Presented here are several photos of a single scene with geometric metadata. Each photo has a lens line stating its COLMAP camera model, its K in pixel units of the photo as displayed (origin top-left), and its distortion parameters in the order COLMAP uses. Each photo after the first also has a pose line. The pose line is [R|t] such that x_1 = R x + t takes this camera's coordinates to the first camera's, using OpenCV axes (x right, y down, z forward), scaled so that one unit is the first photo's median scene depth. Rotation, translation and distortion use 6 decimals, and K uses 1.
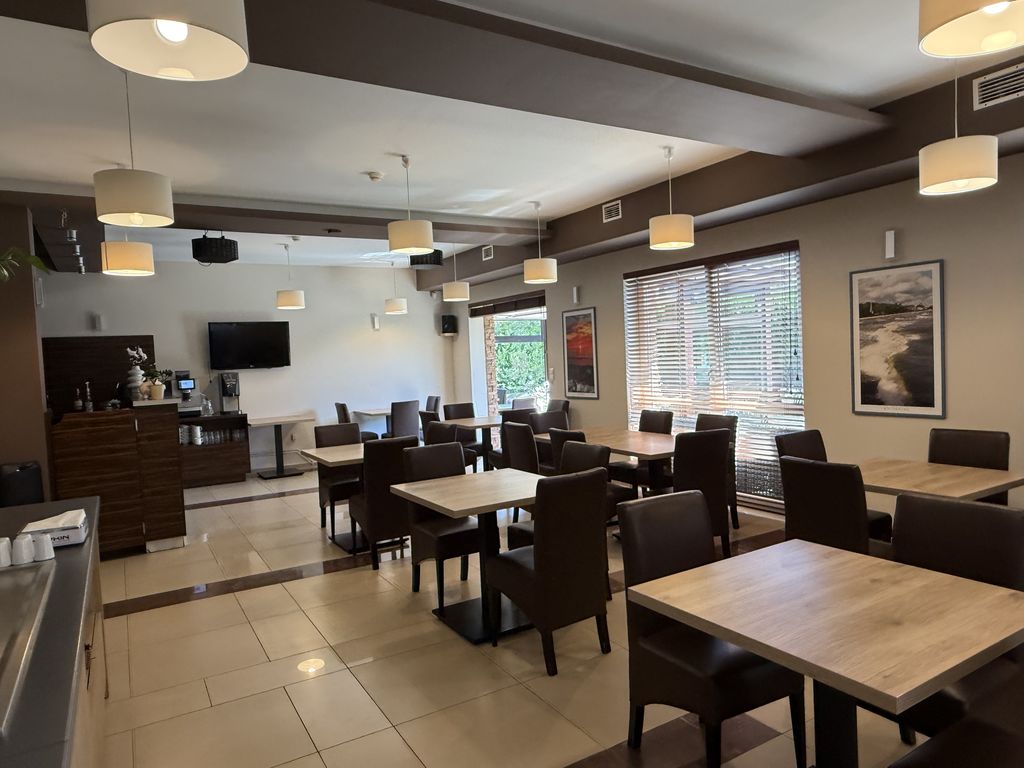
lens RADIAL K [[656.9, 0, 512.0], [0, 656.9, 384.0], [0, 0, 1]] dist [-0.003148, -0.002560]
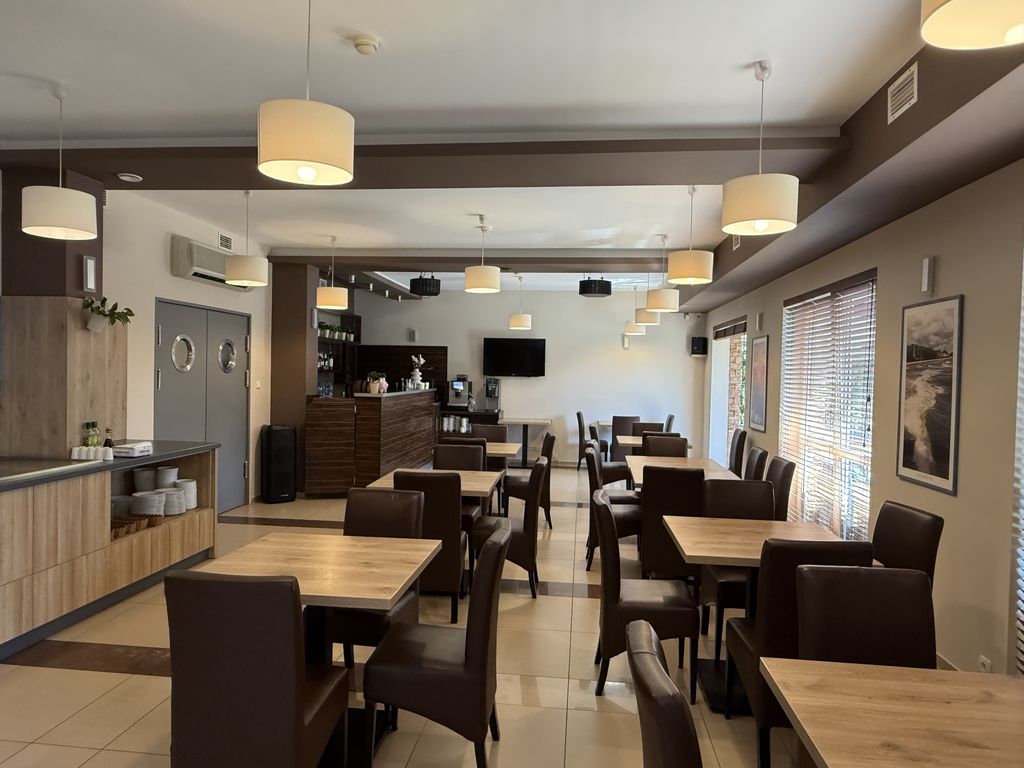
lens RADIAL K [[656.9, 0, 512.0], [0, 656.9, 384.0], [0, 0, 1]] dist [-0.003148, -0.002560]
pose [[0.795938, 0.072738, -0.600992, 0.500067], [-0.083499, 0.996457, 0.010017, -0.031799], [0.599592, 0.042209, 0.799192, 0.031766]]
